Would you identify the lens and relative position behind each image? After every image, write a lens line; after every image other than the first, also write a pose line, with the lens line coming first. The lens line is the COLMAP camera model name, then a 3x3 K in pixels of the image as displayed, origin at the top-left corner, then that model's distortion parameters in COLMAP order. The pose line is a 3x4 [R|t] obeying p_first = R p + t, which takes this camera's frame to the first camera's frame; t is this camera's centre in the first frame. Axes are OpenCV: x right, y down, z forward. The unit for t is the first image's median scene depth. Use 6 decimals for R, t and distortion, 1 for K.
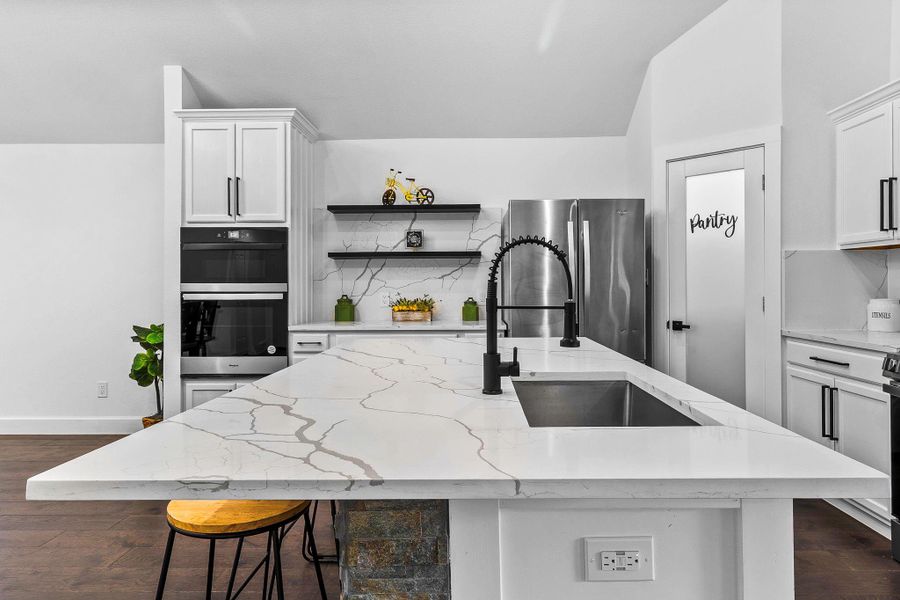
lens RADIAL K [[578.5, 0, 458.7], [0, 578.5, 286.2], [0, 0, 1]] dist [0.008627, -0.005470]
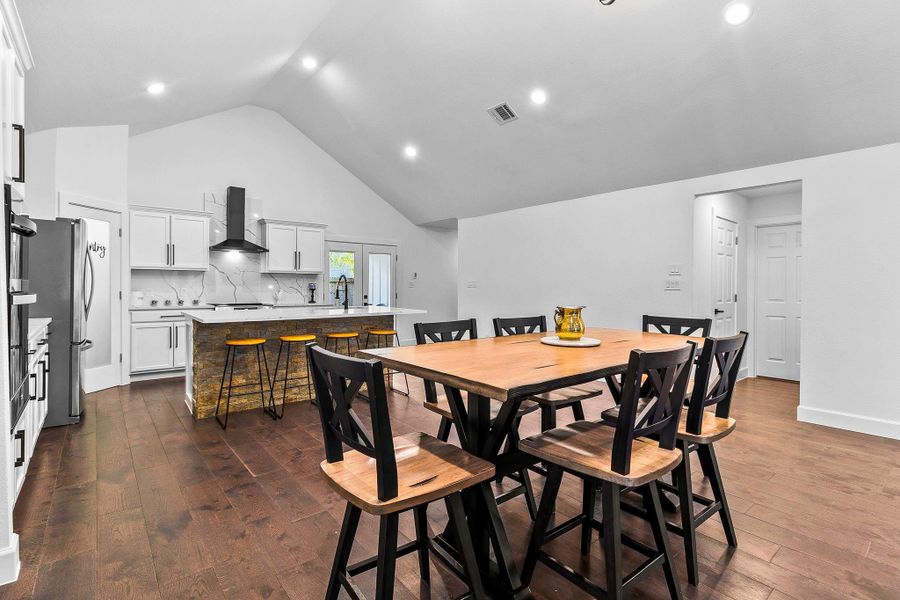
lens RADIAL K [[432.7, 0, 455.2], [0, 432.7, 288.7], [0, 0, 1]] dist [0.012953, -0.002627]
pose [[-0.657560, -0.003368, 0.753395, -1.126516], [-0.002124, 0.999994, 0.002617, 0.003557], [-0.753399, 0.000120, -0.657563, 0.950992]]
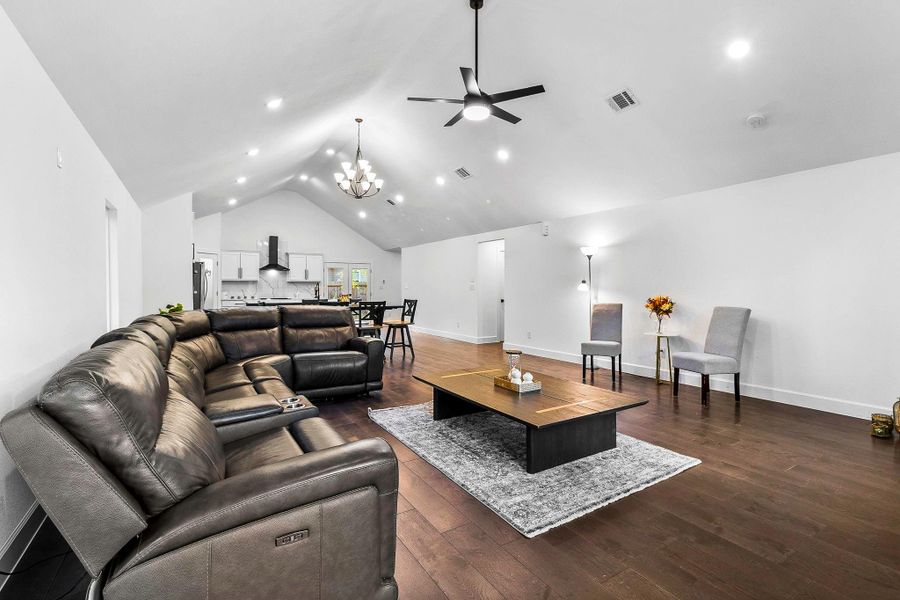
lens RADIAL K [[425.5, 0, 461.9], [0, 425.5, 288.1], [0, 0, 1]] dist [0.003277, -0.001130]
pose [[-0.561263, 0.007773, 0.827601, -2.506178], [0.004899, 0.999970, -0.006070, 0.017815], [-0.827623, 0.000648, -0.561284, 1.074552]]
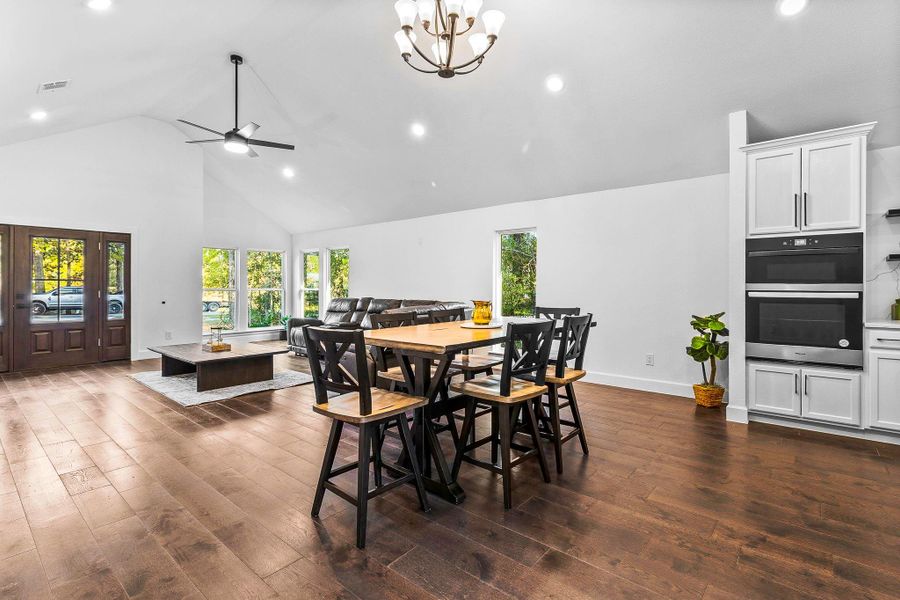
lens RADIAL K [[425.5, 0, 457.6], [0, 425.5, 287.2], [0, 0, 1]] dist [0.003277, -0.001130]
pose [[0.784378, 0.007701, -0.620235, -0.395473], [-0.006441, 0.999970, 0.004270, 0.002784], [0.620249, 0.000645, 0.784405, -0.105607]]
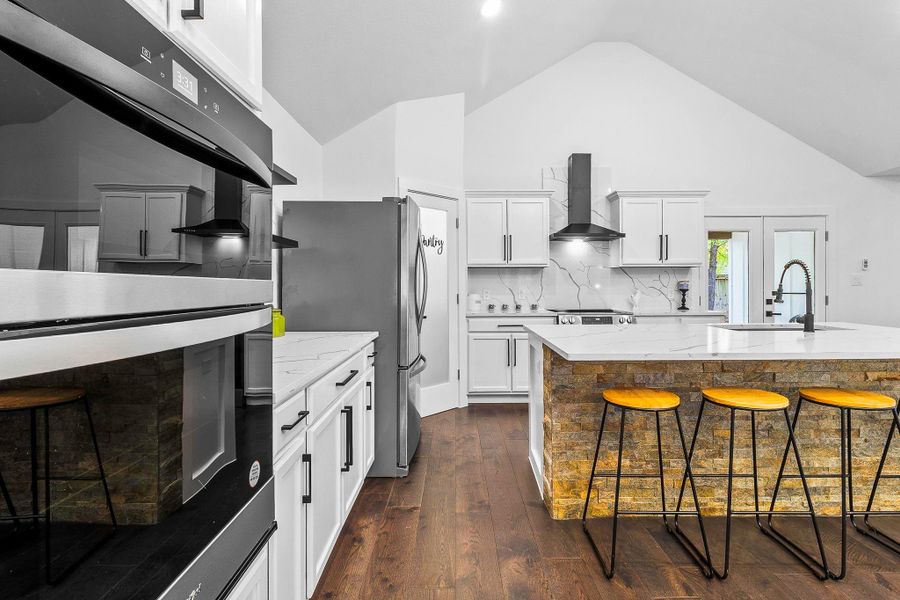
lens RADIAL K [[432.7, 0, 462.1], [0, 432.7, 289.4], [0, 0, 1]] dist [0.012953, -0.002627]
pose [[-0.043594, -0.006221, 0.999030, -0.579018], [0.006448, 0.999958, 0.006509, -0.001255], [-0.999029, 0.006726, -0.043552, 0.886714]]
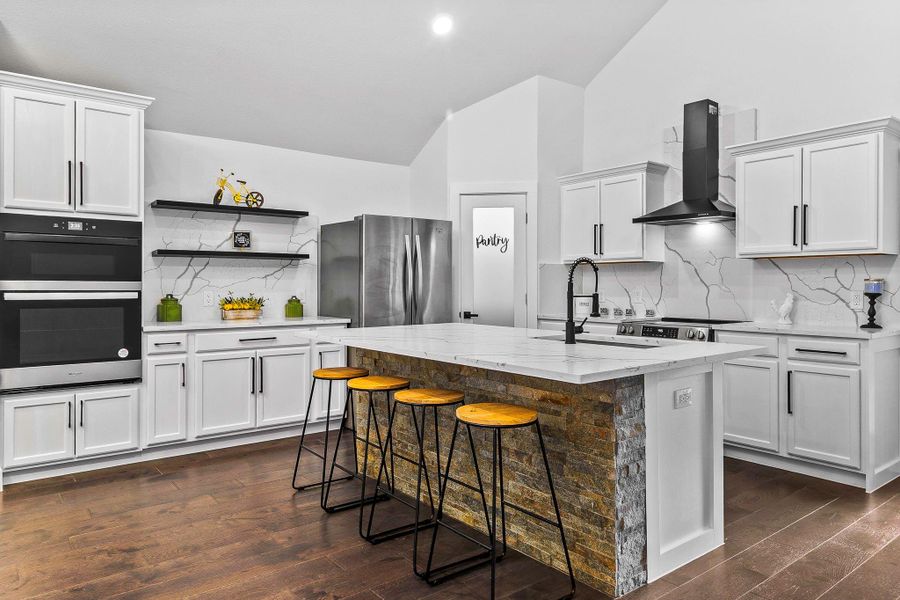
lens RADIAL K [[607.5, 0, 459.1], [0, 607.5, 279.3], [0, 0, 1]] dist [0.008204, 0.000790]
pose [[0.769831, 0.011836, 0.638138, -0.528166], [-0.002866, 0.999882, -0.015088, 0.004903], [-0.638241, 0.009787, 0.769774, -0.090851]]
